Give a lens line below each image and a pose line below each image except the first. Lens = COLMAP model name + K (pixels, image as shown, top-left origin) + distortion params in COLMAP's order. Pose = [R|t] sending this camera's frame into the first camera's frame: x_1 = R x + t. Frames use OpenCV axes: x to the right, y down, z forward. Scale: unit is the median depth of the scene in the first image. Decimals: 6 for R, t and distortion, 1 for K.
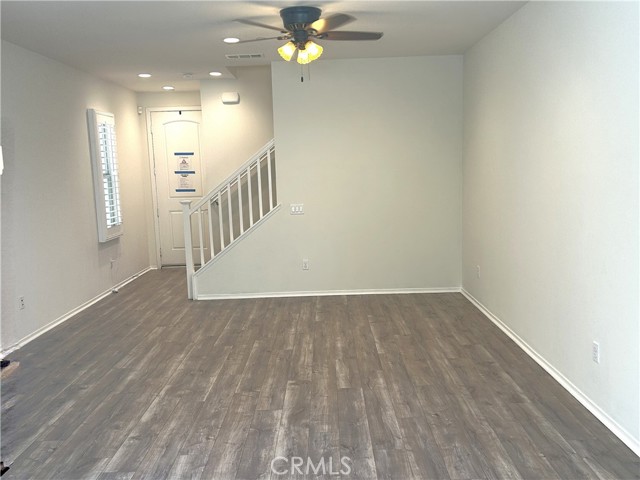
lens RADIAL K [[585.9, 0, 318.1], [0, 585.9, 244.6], [0, 0, 1]] dist [0.036995, -0.010090]
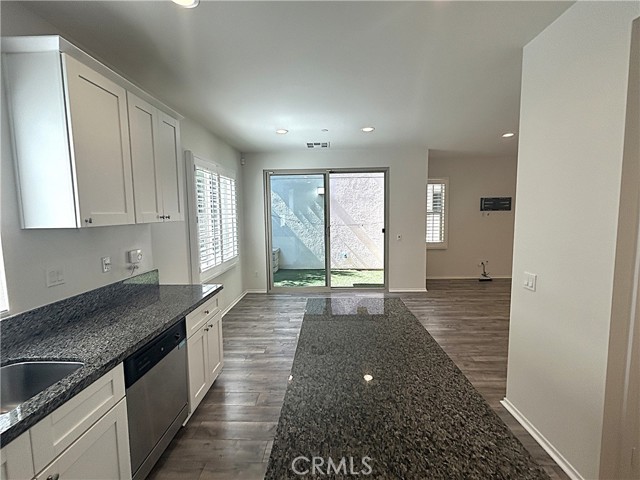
lens RADIAL K [[289.9, 0, 320.4], [0, 289.9, 237.8], [0, 0, 1]] dist [0.000713, 0.000426]
pose [[-0.028066, 0.119317, -0.992459, 0.869557], [-0.119444, 0.985337, 0.121839, -0.063280], [0.992444, 0.121963, -0.013403, 0.222285]]
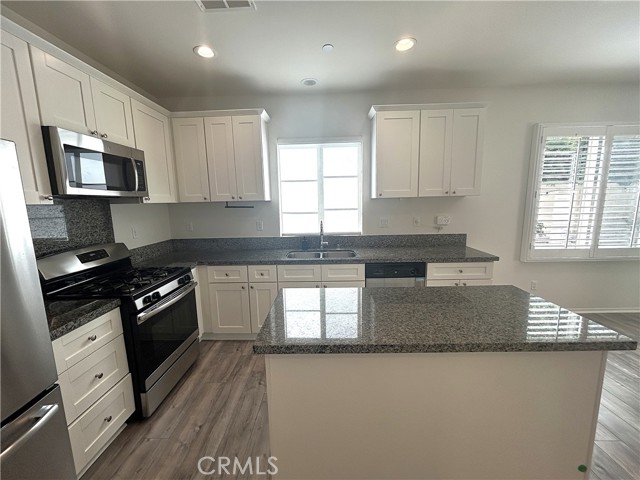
lens RADIAL K [[266.7, 0, 320.6], [0, 266.7, 238.9], [0, 0, 1]] dist [-0.000236, 0.000532]
pose [[-0.998671, 0.046044, 0.023170, 0.653249], [0.050699, 0.958561, 0.280340, -0.091648], [-0.009302, 0.281142, -0.959621, 0.586103]]
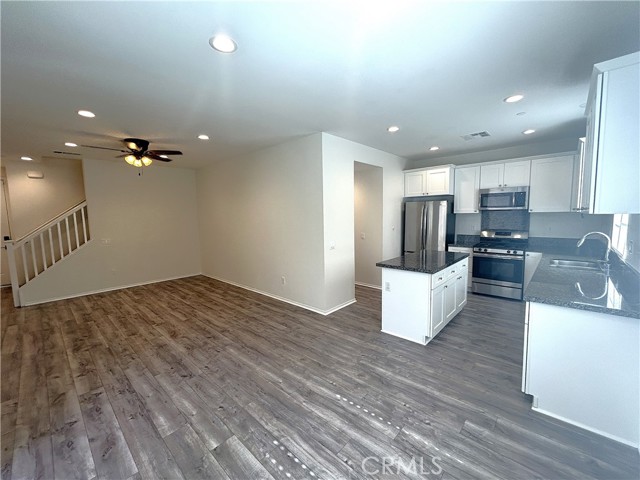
lens RADIAL K [[266.7, 0, 320.6], [0, 266.7, 238.9], [0, 0, 1]] dist [-0.000236, 0.000532]
pose [[0.672422, -0.052043, 0.738336, -0.299208], [0.097179, 0.995097, -0.018362, 0.013898], [-0.733761, 0.084098, 0.674183, -0.042171]]
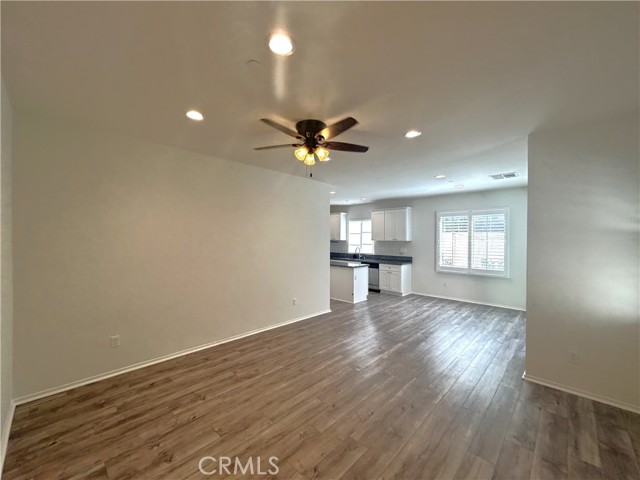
lens RADIAL K [[257.2, 0, 321.4], [0, 257.2, 240.4], [0, 0, 1]] dist [-0.001188, 0.000265]
pose [[-0.728039, 0.019619, 0.685255, -0.445768], [0.106329, 0.990725, 0.084603, -0.187215], [-0.677239, 0.134457, -0.723373, 1.456214]]
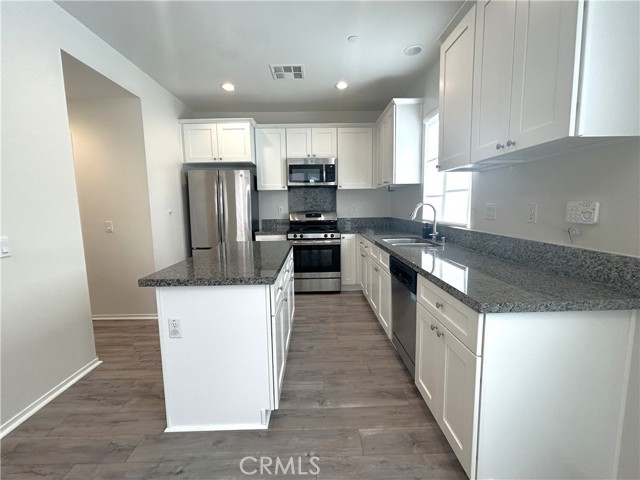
lens RADIAL K [[289.9, 0, 320.4], [0, 289.9, 237.8], [0, 0, 1]] dist [0.000713, 0.000426]
pose [[-0.021500, -0.085938, 0.996069, 0.030394], [0.150877, 0.984610, 0.088206, 0.038231], [-0.988319, 0.152180, -0.008203, 0.147267]]
